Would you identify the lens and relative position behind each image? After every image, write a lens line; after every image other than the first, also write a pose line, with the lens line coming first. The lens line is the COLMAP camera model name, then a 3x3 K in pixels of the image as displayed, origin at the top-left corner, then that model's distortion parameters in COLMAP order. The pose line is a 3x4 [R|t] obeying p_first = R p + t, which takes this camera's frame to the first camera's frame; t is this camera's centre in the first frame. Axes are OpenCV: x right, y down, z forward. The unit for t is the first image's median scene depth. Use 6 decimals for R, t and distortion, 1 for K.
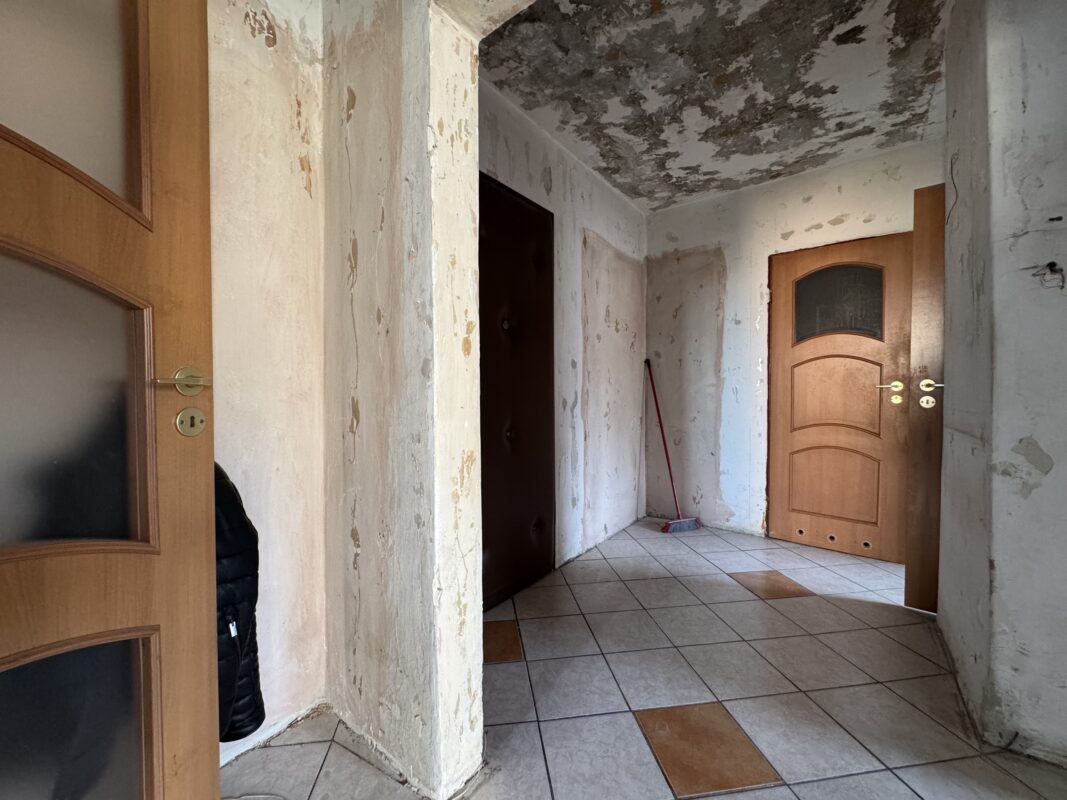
lens RADIAL K [[425.7, 0, 532.9], [0, 425.7, 398.2], [0, 0, 1]] dist [-0.003946, -0.000248]
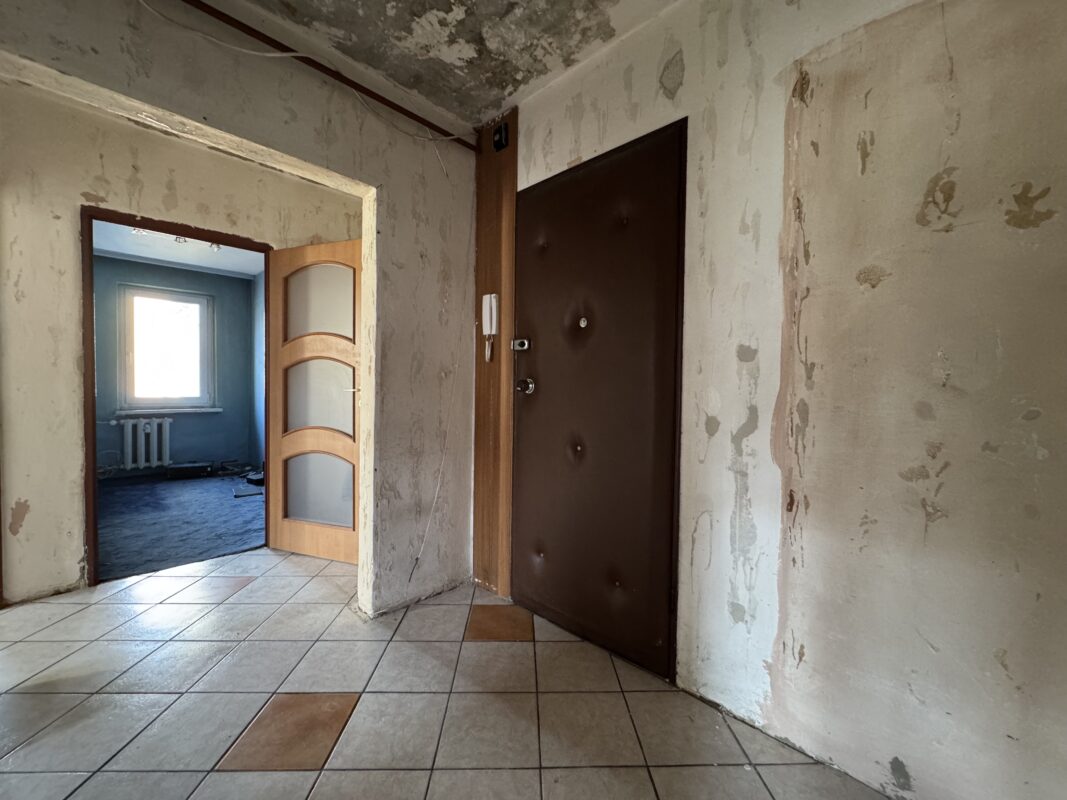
lens RADIAL K [[425.7, 0, 532.9], [0, 425.7, 398.2], [0, 0, 1]] dist [-0.003946, -0.000248]
pose [[-0.112878, 0.023111, -0.993340, 0.839566], [-0.025927, 0.999321, 0.026196, -0.041087], [0.993271, 0.028712, -0.112202, 1.031928]]
